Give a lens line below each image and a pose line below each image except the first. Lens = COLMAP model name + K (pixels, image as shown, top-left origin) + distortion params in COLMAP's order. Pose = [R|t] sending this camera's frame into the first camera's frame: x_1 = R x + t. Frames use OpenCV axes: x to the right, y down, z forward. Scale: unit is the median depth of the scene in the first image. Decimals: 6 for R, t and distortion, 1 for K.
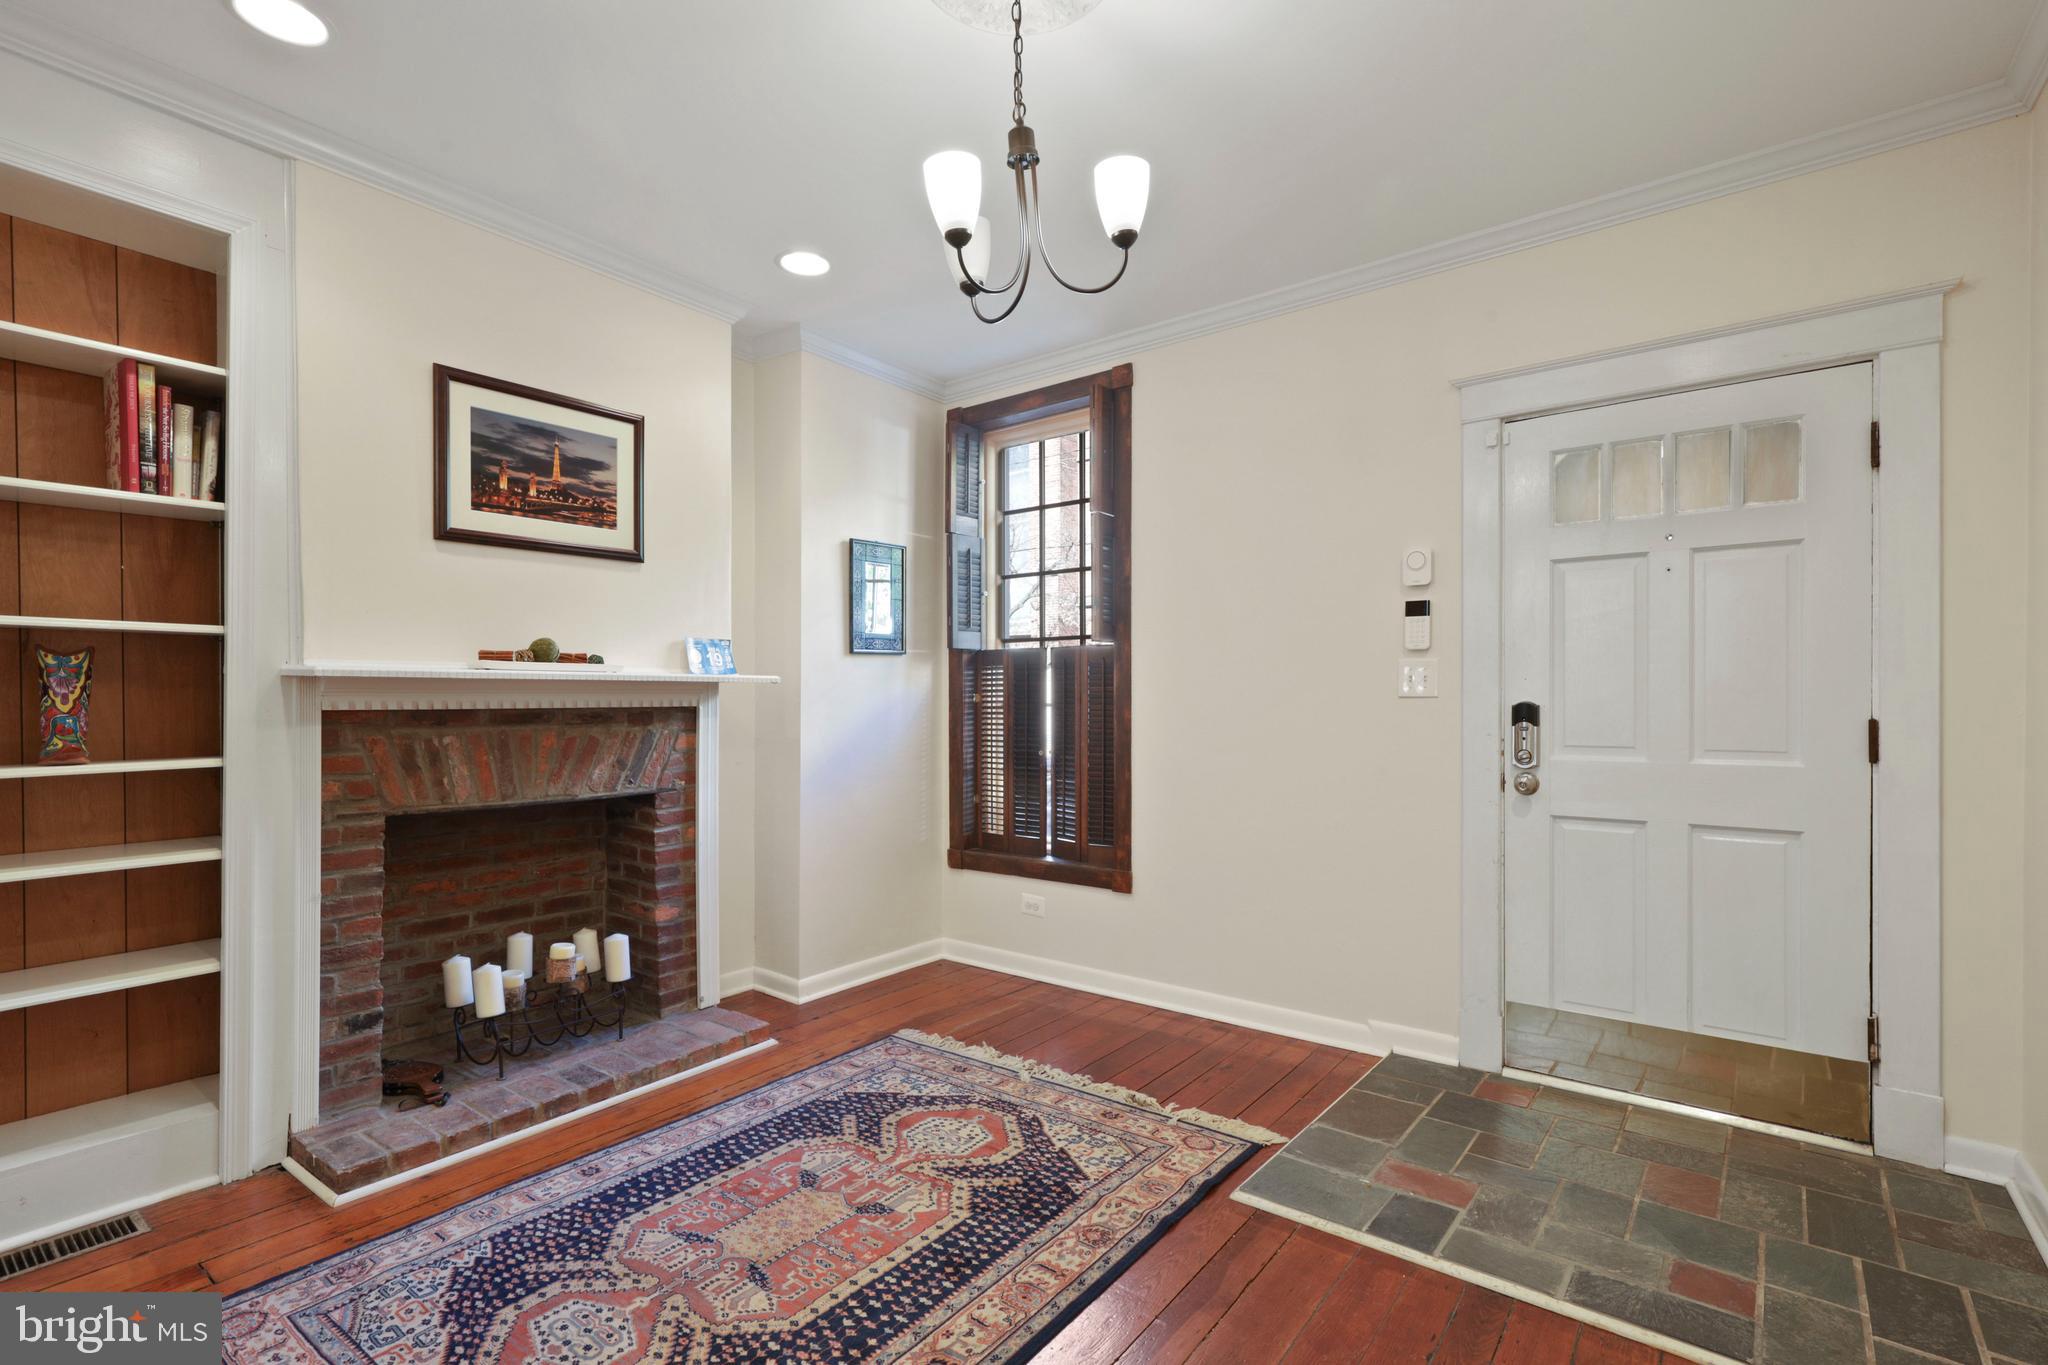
lens RADIAL K [[950.1, 0, 1033.5], [0, 950.1, 704.6], [0, 0, 1]] dist [0.002909, 0.000354]
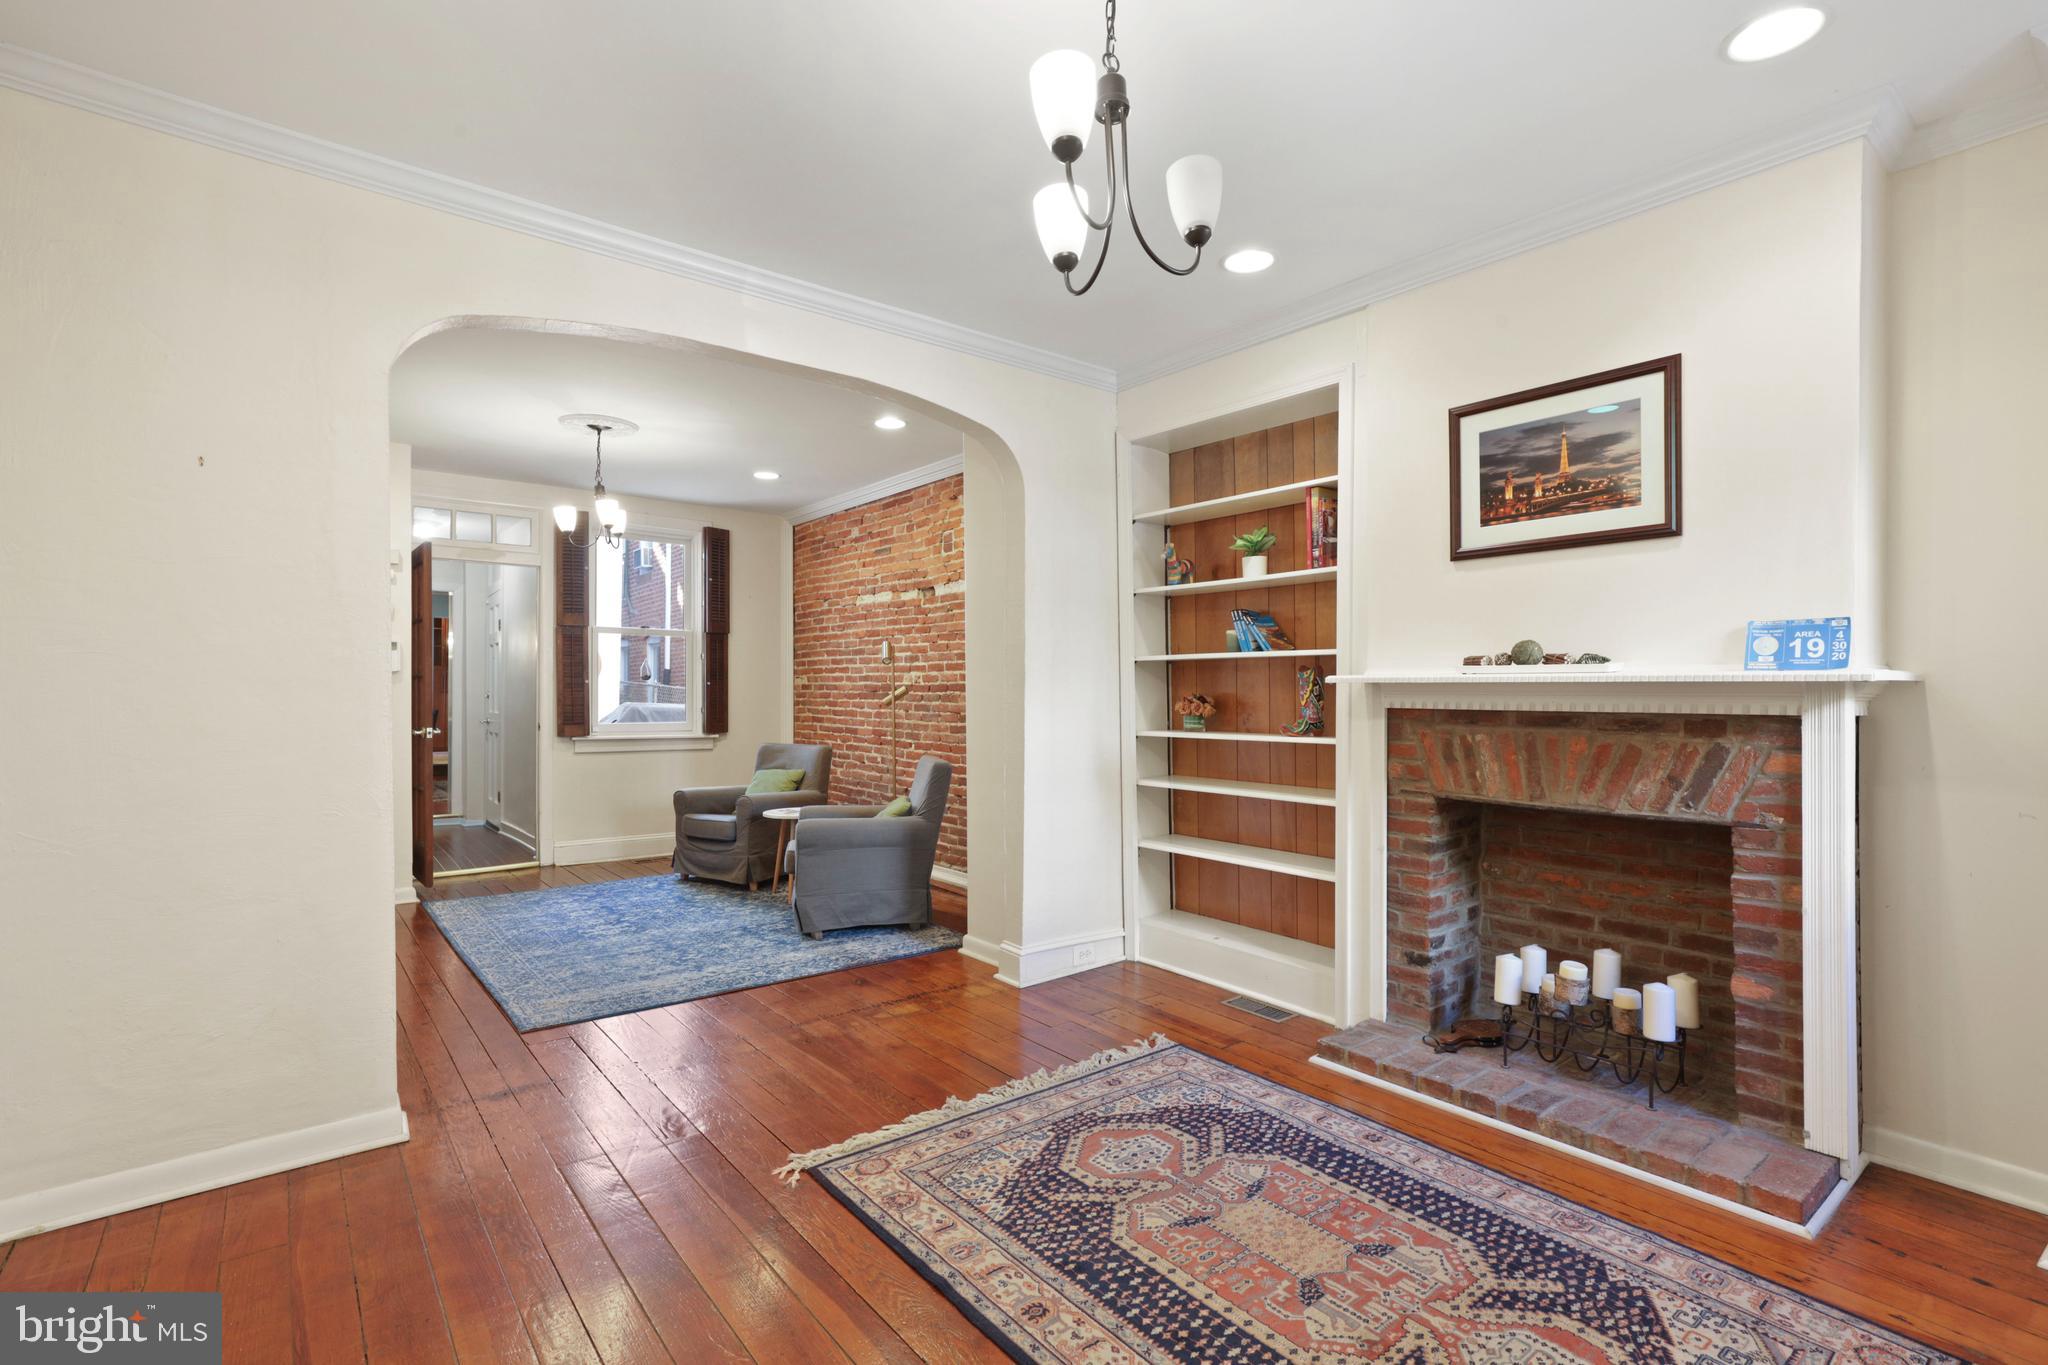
lens RADIAL K [[944.3, 0, 1026.4], [0, 944.3, 692.3], [0, 0, 1]] dist [0.008173, 0.000258]
pose [[-0.248140, 0.002794, -0.968720, 0.574603], [-0.011794, 0.999913, 0.005905, -0.015458], [0.968652, 0.012890, -0.248085, 0.747377]]
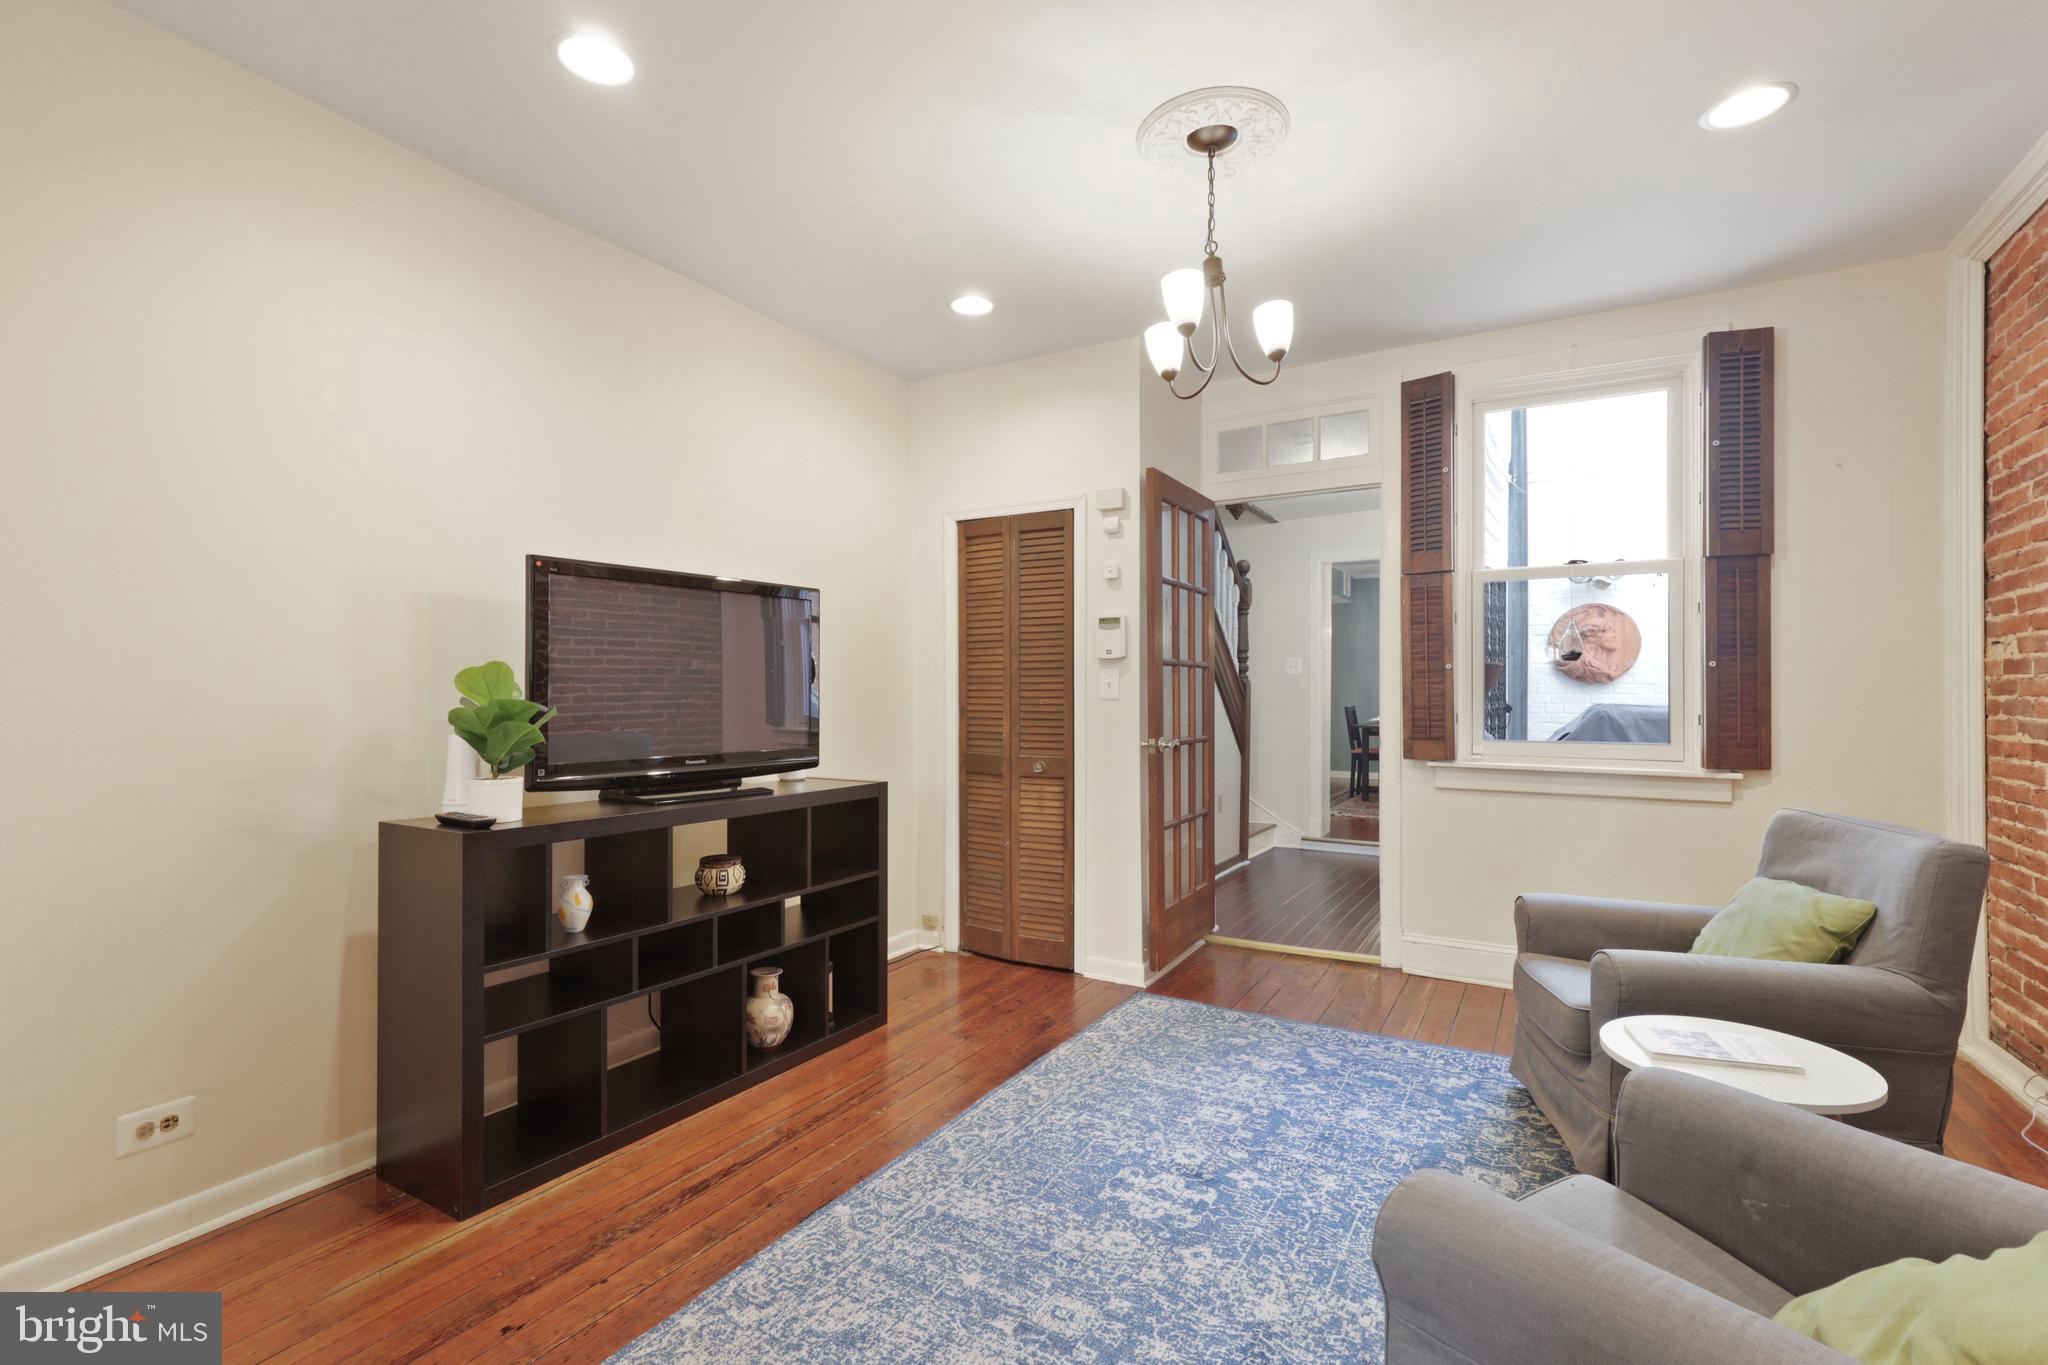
lens RADIAL K [[927.9, 0, 1037.4], [0, 927.9, 693.2], [0, 0, 1]] dist [0.013331, 0.000373]
pose [[-0.991950, 0.009398, -0.126278, -0.709300], [0.007605, 0.999863, 0.014671, -0.000671], [0.126399, 0.013593, -0.991886, 0.348278]]
